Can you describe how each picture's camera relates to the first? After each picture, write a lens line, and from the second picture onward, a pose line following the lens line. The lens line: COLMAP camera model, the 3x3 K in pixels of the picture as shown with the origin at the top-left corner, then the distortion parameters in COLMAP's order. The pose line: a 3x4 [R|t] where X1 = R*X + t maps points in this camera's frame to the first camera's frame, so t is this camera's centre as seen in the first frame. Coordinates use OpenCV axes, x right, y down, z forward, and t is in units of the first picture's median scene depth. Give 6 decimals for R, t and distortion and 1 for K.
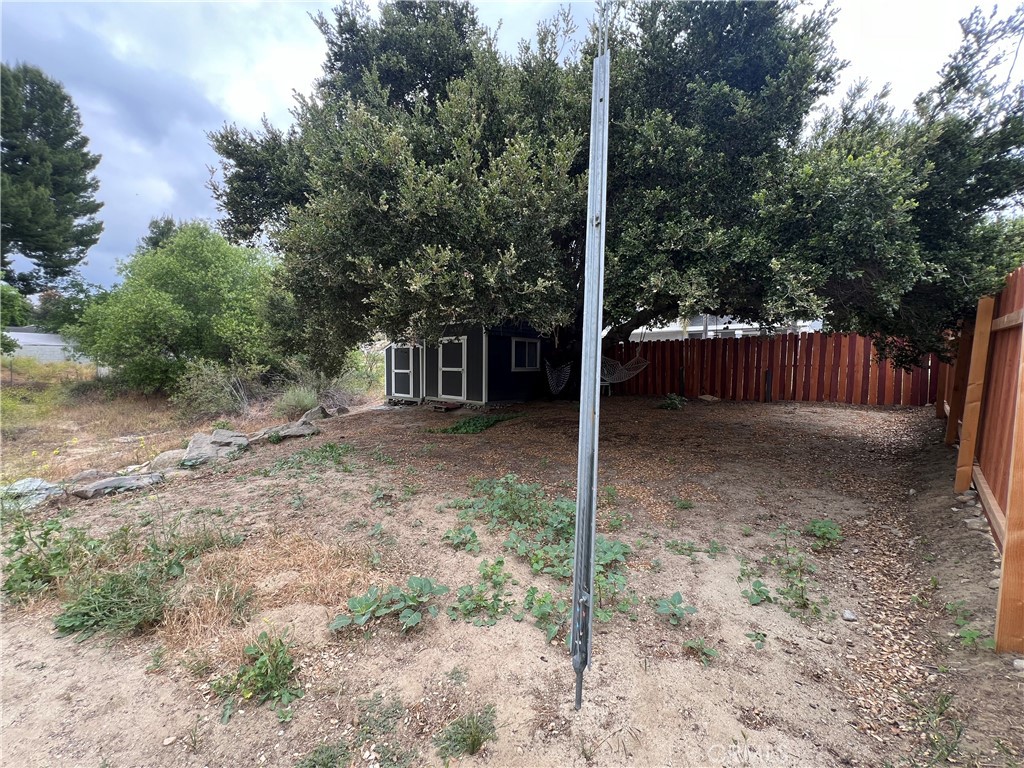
lens RADIAL K [[409.7, 0, 508.7], [0, 409.7, 388.7], [0, 0, 1]] dist [-0.002997, 0.000522]
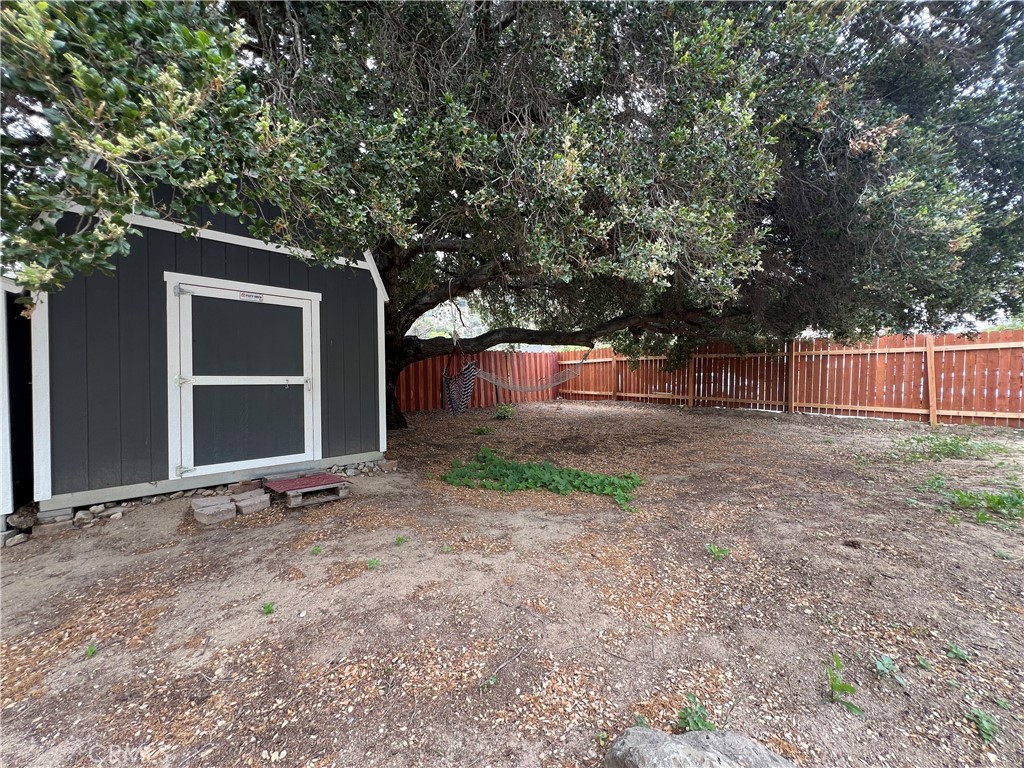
lens RADIAL K [[409.7, 0, 510.2], [0, 409.7, 382.6], [0, 0, 1]] dist [-0.002997, 0.000522]
pose [[0.014533, -0.000338, 0.999894, -0.452304], [0.080105, 0.996786, -0.000828, -0.026964], [-0.996680, 0.080109, 0.014513, 0.753000]]
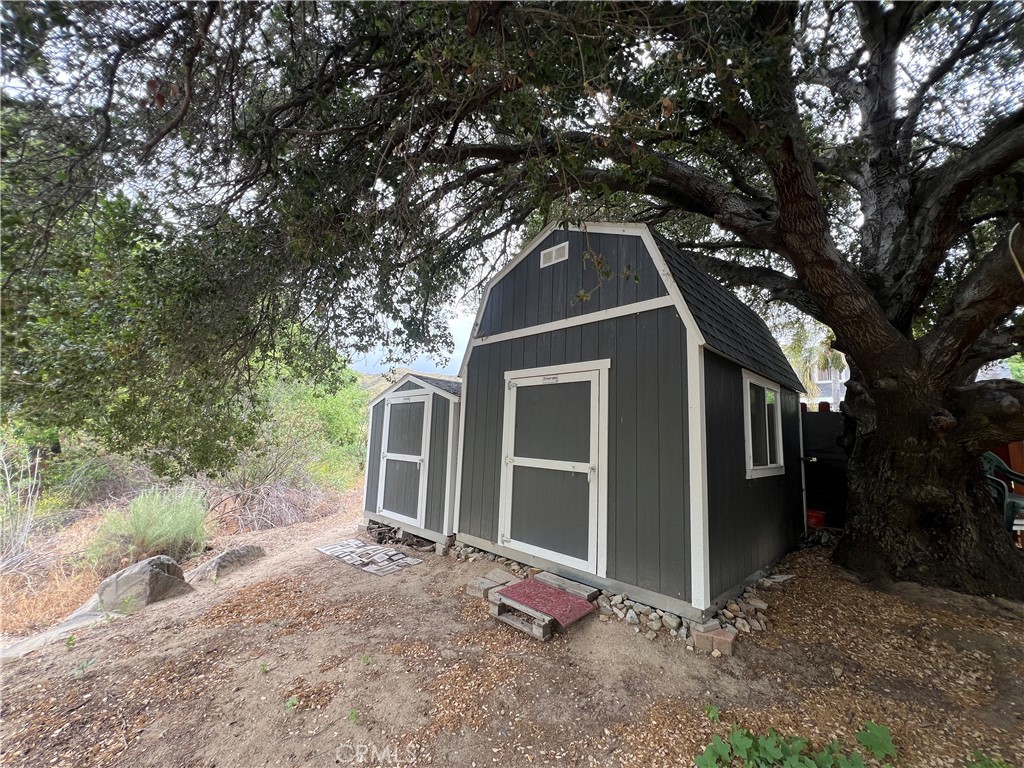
lens RADIAL K [[409.7, 0, 509.8], [0, 409.7, 382.9], [0, 0, 1]] dist [-0.002997, 0.000522]
pose [[0.998947, 0.027827, -0.036488, -0.153133], [-0.034414, 0.980284, -0.194575, -0.044320], [0.030354, 0.195626, 0.980209, 0.639684]]
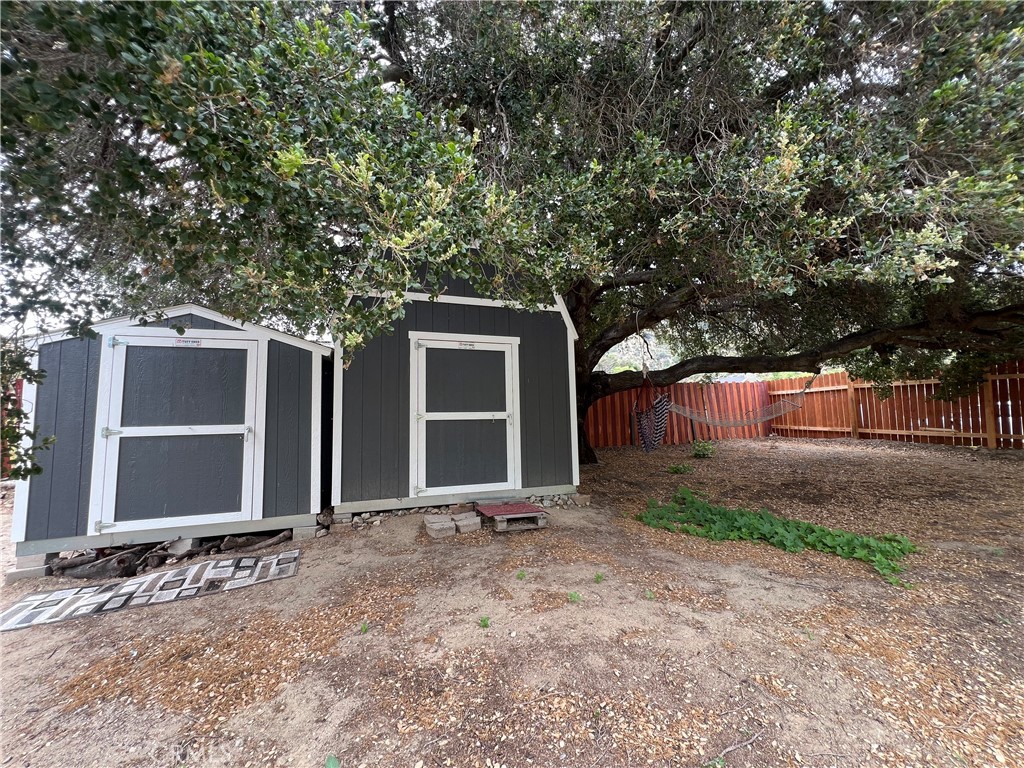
lens RADIAL K [[409.7, 0, 508.9], [0, 409.7, 382.4], [0, 0, 1]] dist [-0.002997, 0.000522]
pose [[0.444879, 0.075740, 0.892382, -0.454620], [0.080233, 0.989040, -0.123942, -0.026069], [-0.891990, 0.126738, 0.433926, 0.758040]]
